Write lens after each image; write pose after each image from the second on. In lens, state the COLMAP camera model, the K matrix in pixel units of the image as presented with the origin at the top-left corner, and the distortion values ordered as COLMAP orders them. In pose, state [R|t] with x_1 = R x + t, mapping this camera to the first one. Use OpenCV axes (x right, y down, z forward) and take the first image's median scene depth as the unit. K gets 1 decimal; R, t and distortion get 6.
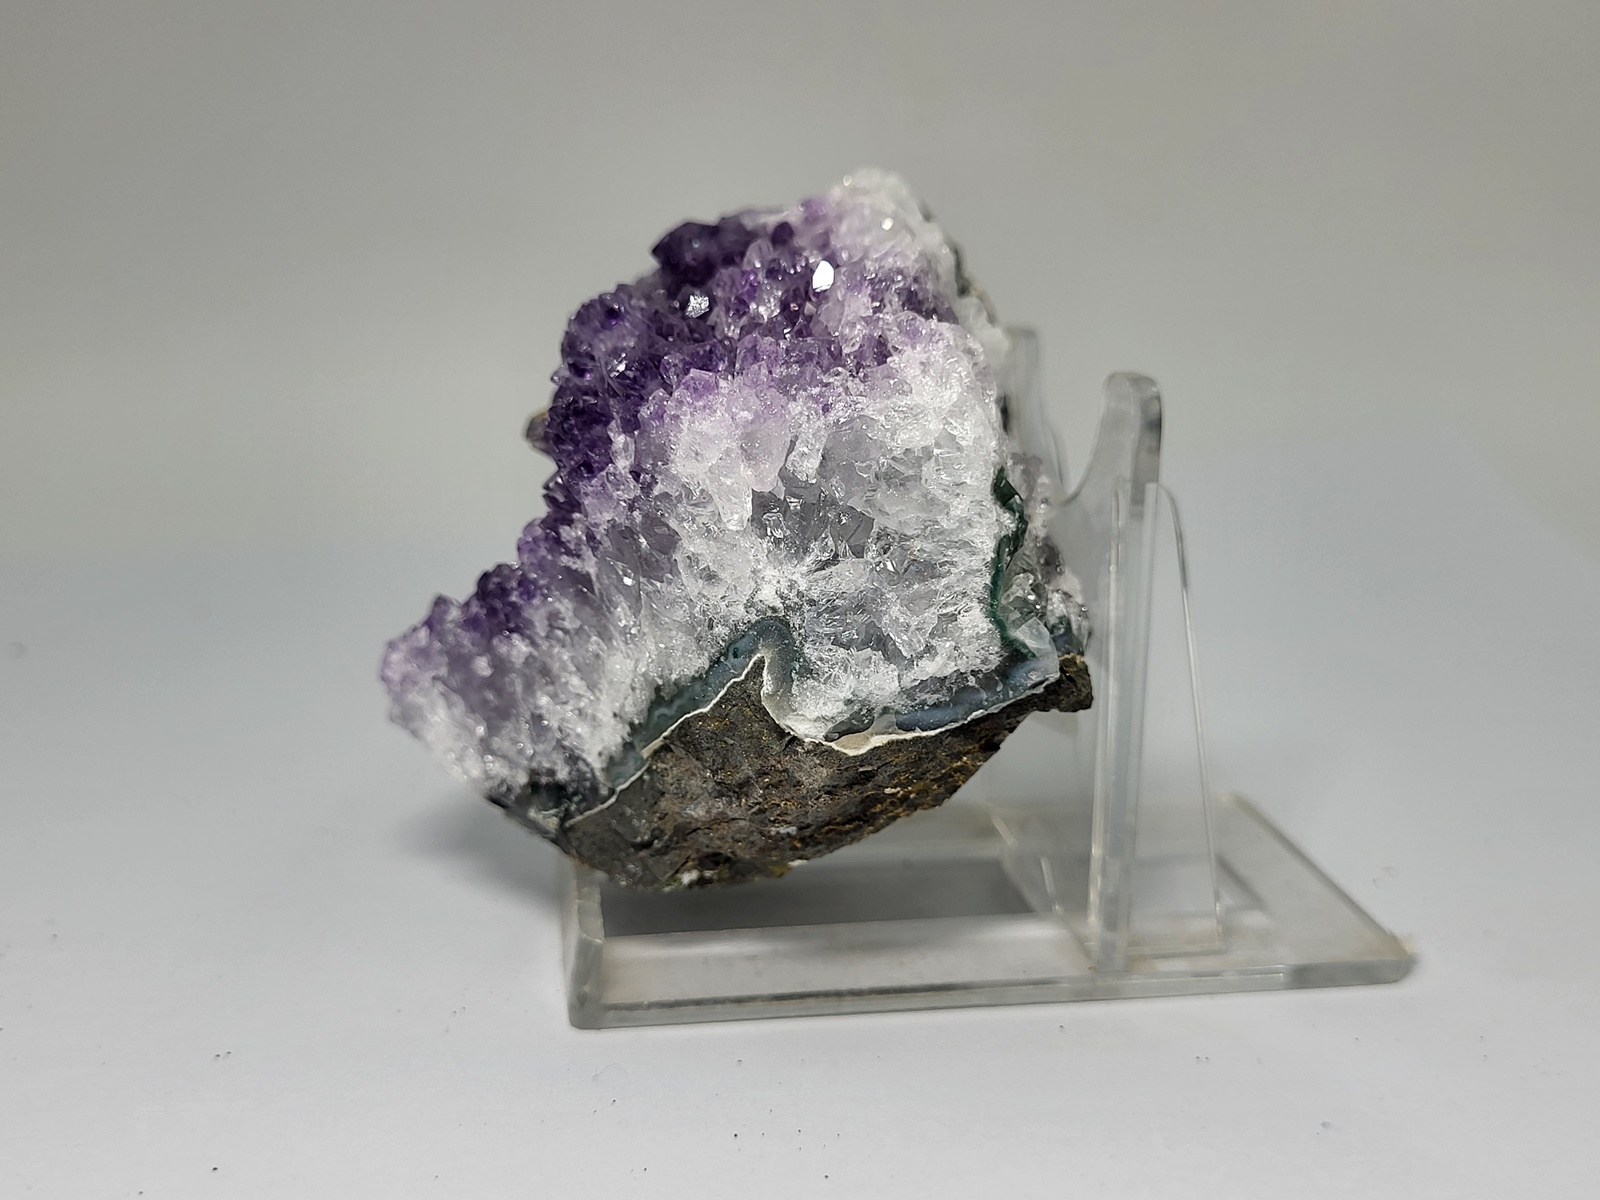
lens RADIAL K [[1225.2, 0, 796.7], [0, 1225.2, 585.2], [0, 0, 1]] dist [-0.014700, -0.000362]
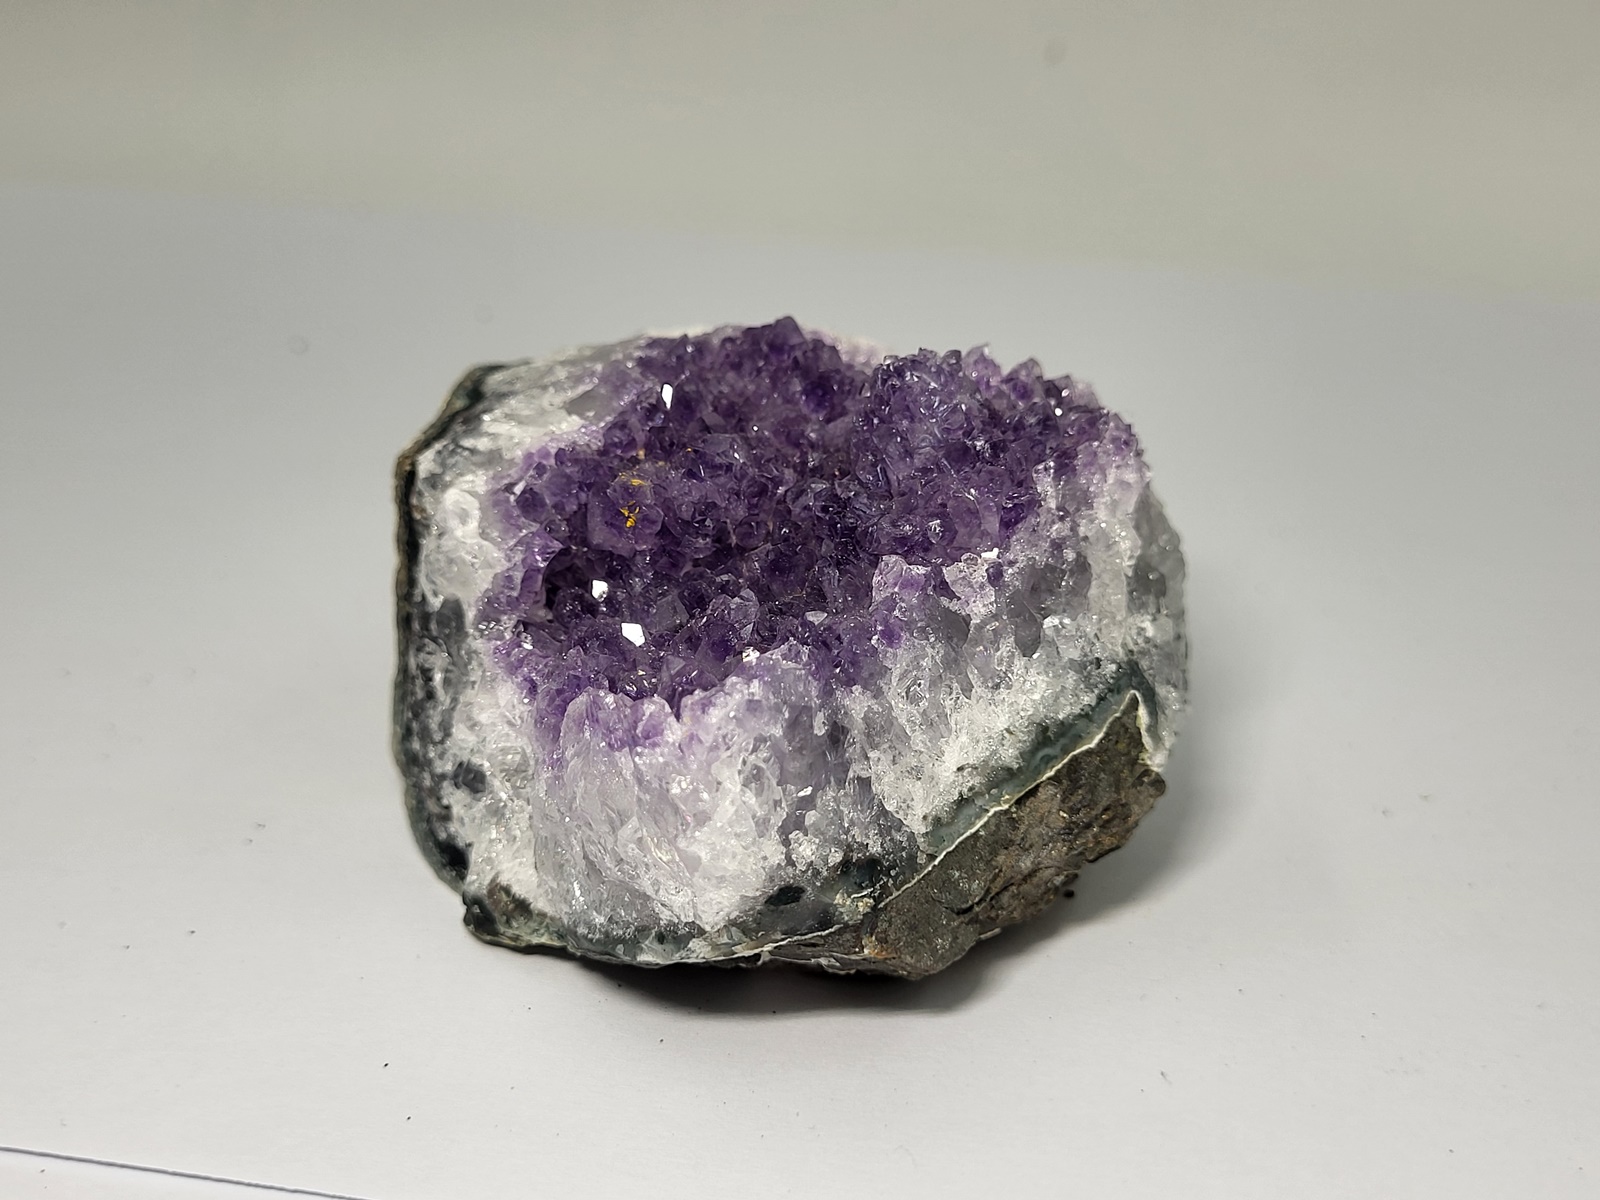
lens RADIAL K [[1225.2, 0, 801.8], [0, 1225.2, 614.2], [0, 0, 1]] dist [-0.014700, -0.000362]
pose [[0.656288, 0.095501, 0.748442, -0.988526], [0.066070, 0.980873, -0.183094, 0.159425], [-0.751612, 0.169612, 0.637426, 0.474514]]
